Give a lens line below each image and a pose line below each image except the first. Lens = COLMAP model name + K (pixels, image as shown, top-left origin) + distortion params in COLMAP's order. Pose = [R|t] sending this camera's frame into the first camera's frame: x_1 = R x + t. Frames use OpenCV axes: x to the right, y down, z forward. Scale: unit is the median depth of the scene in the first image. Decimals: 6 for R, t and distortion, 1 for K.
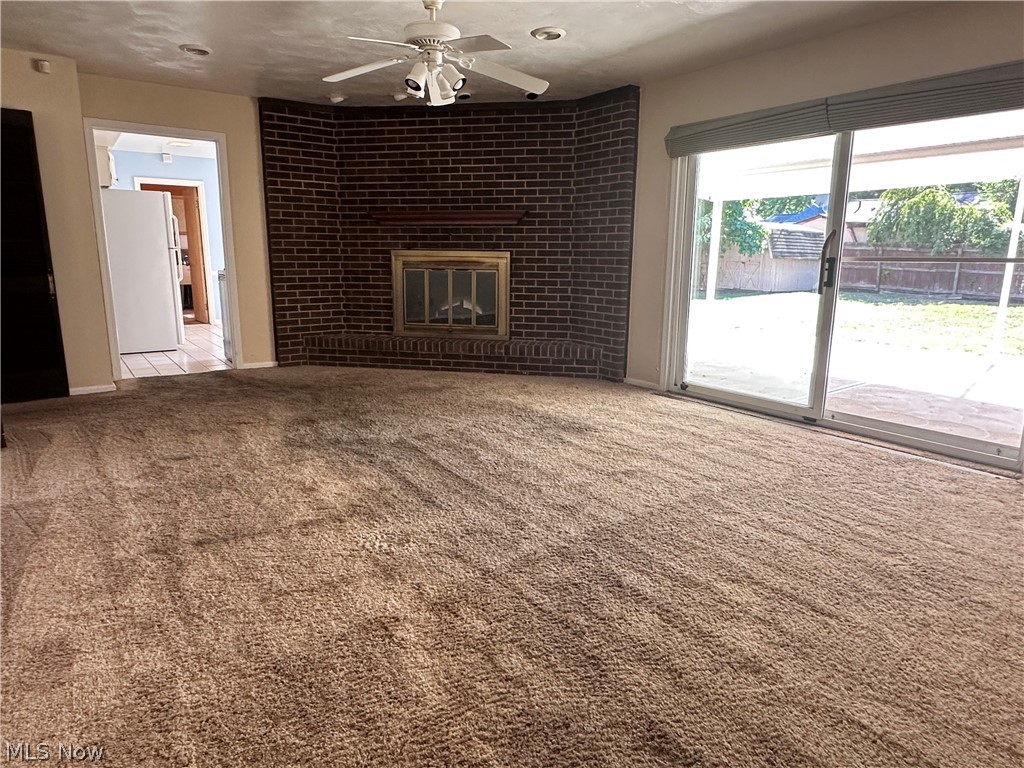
lens RADIAL K [[623.3, 0, 512.0], [0, 623.3, 384.0], [0, 0, 1]] dist [-0.000172, -0.000613]
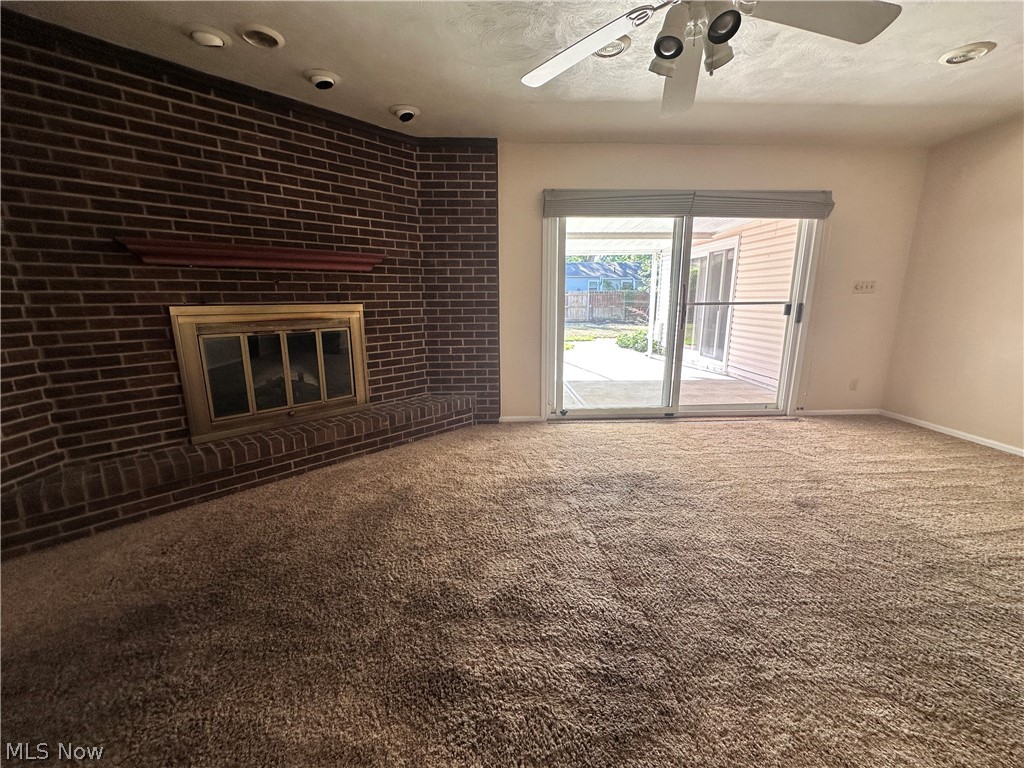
lens RADIAL K [[412.1, 0, 512.0], [0, 412.1, 384.0], [0, 0, 1]] dist [0.001526, 0.000151]
pose [[0.557379, -0.184837, 0.809422, -0.362823], [0.182125, 0.978379, 0.098006, -0.128649], [-0.810036, 0.092789, 0.578992, 0.543826]]
